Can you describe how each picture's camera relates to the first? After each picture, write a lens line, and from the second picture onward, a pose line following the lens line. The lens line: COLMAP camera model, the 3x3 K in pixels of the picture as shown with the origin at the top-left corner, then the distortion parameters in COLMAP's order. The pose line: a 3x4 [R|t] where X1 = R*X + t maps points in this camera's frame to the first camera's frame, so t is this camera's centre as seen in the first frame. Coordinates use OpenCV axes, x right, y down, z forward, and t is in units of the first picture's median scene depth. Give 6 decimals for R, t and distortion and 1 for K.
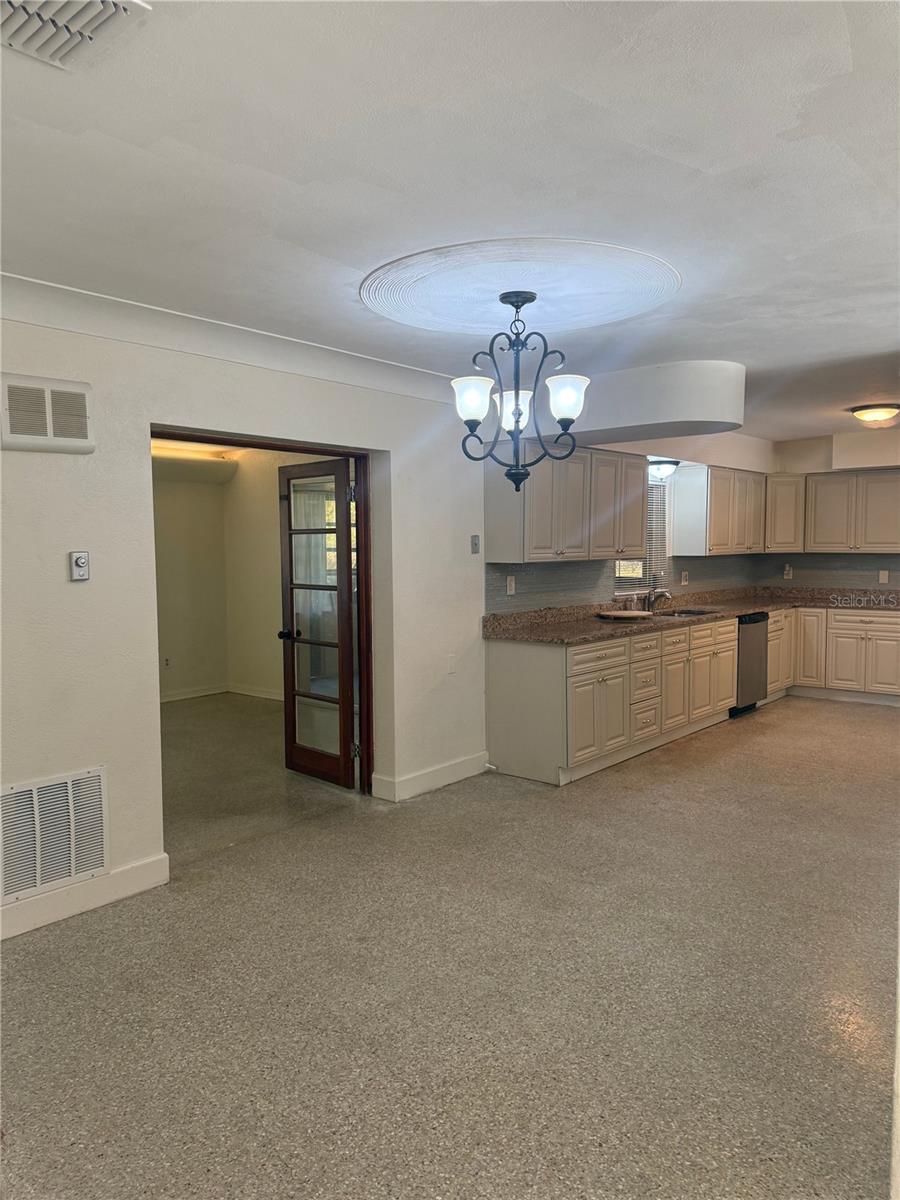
lens RADIAL K [[845.3, 0, 439.5], [0, 845.3, 609.7], [0, 0, 1]] dist [0.035028, -0.028682]
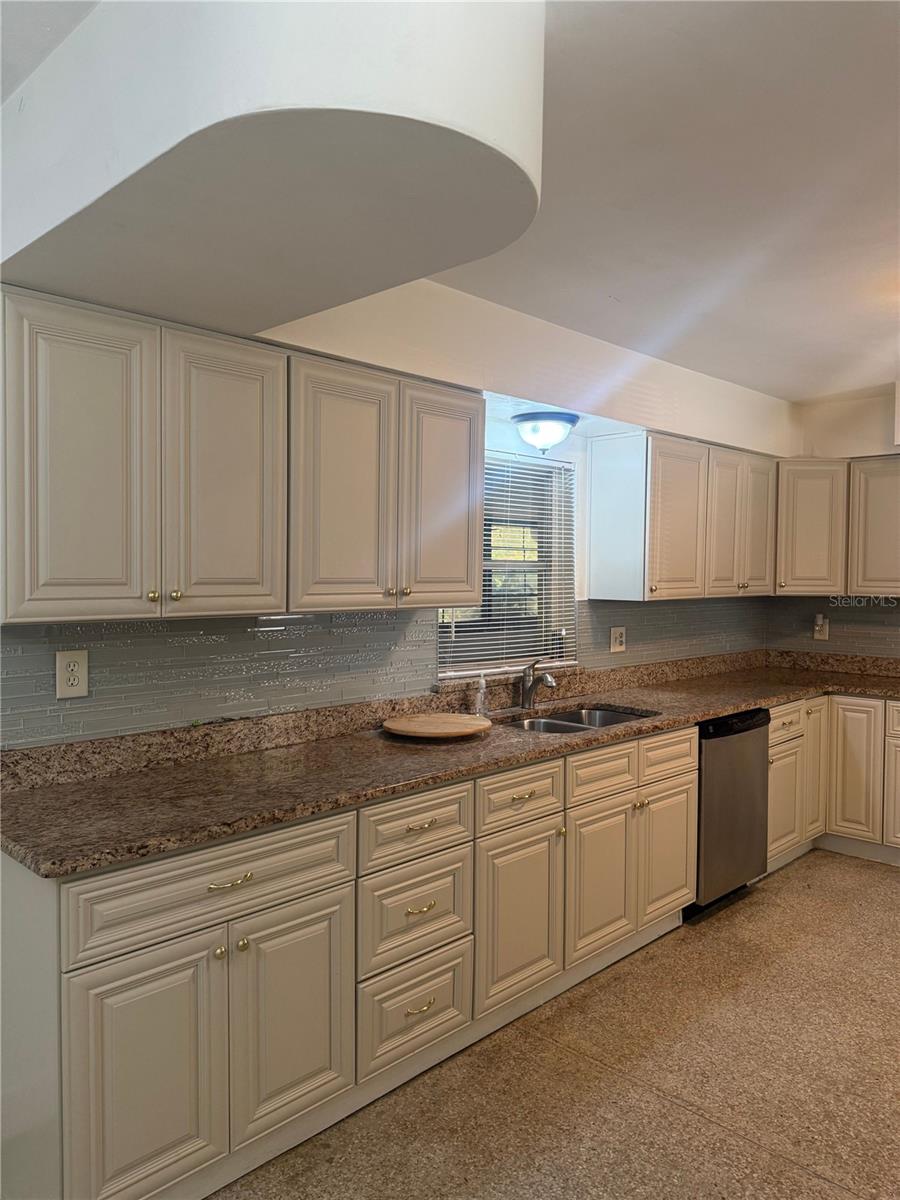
lens RADIAL K [[845.3, 0, 462.9], [0, 845.3, 590.3], [0, 0, 1]] dist [0.035028, -0.028682]
pose [[0.998018, 0.018664, -0.060093, 0.240677], [-0.021681, 0.998517, -0.049936, -0.042905], [0.059072, 0.051140, 0.996943, 0.484248]]
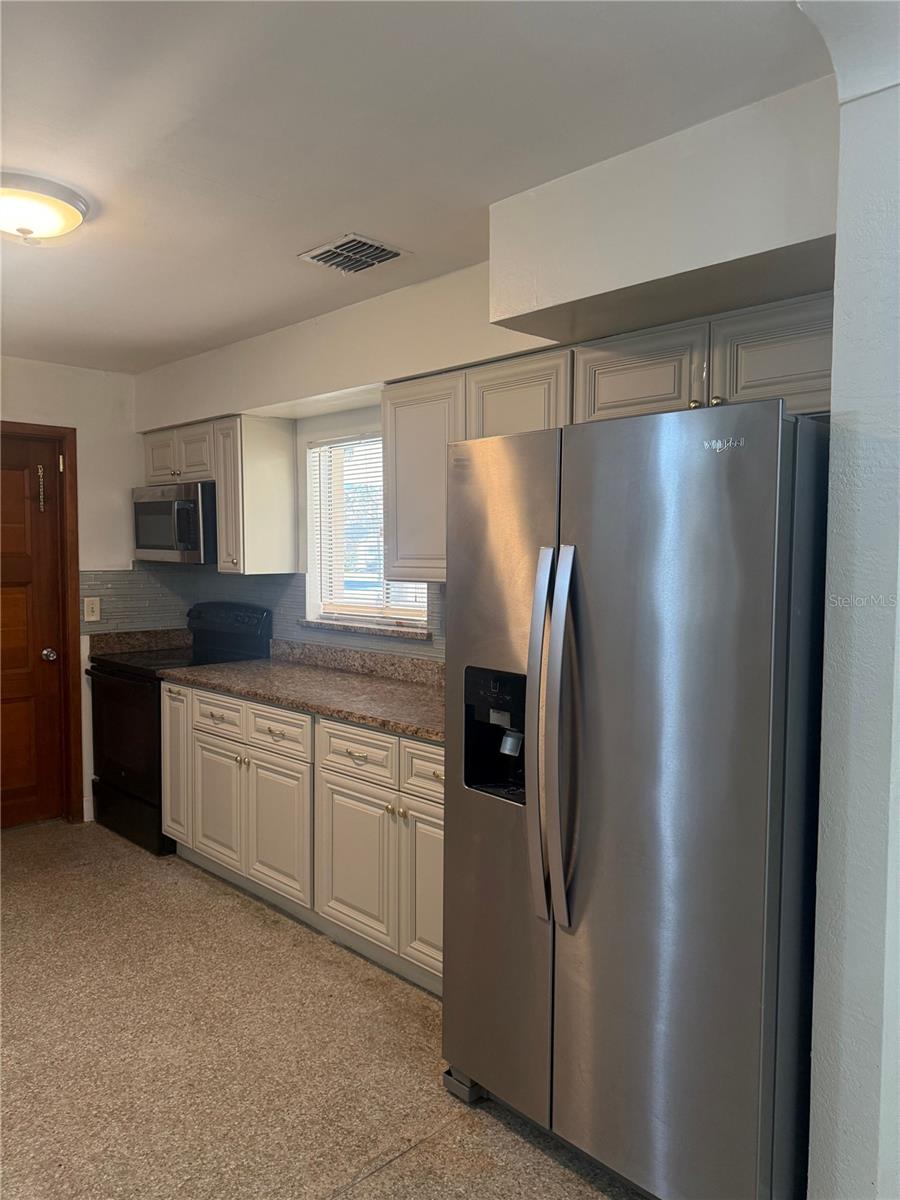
lens RADIAL K [[845.3, 0, 447.2], [0, 845.3, 605.9], [0, 0, 1]] dist [0.035028, -0.028682]
pose [[-0.066690, 0.097030, -0.993045, 0.656203], [-0.062064, 0.992930, 0.101187, -0.084929], [0.995842, 0.068380, -0.060197, 0.954102]]
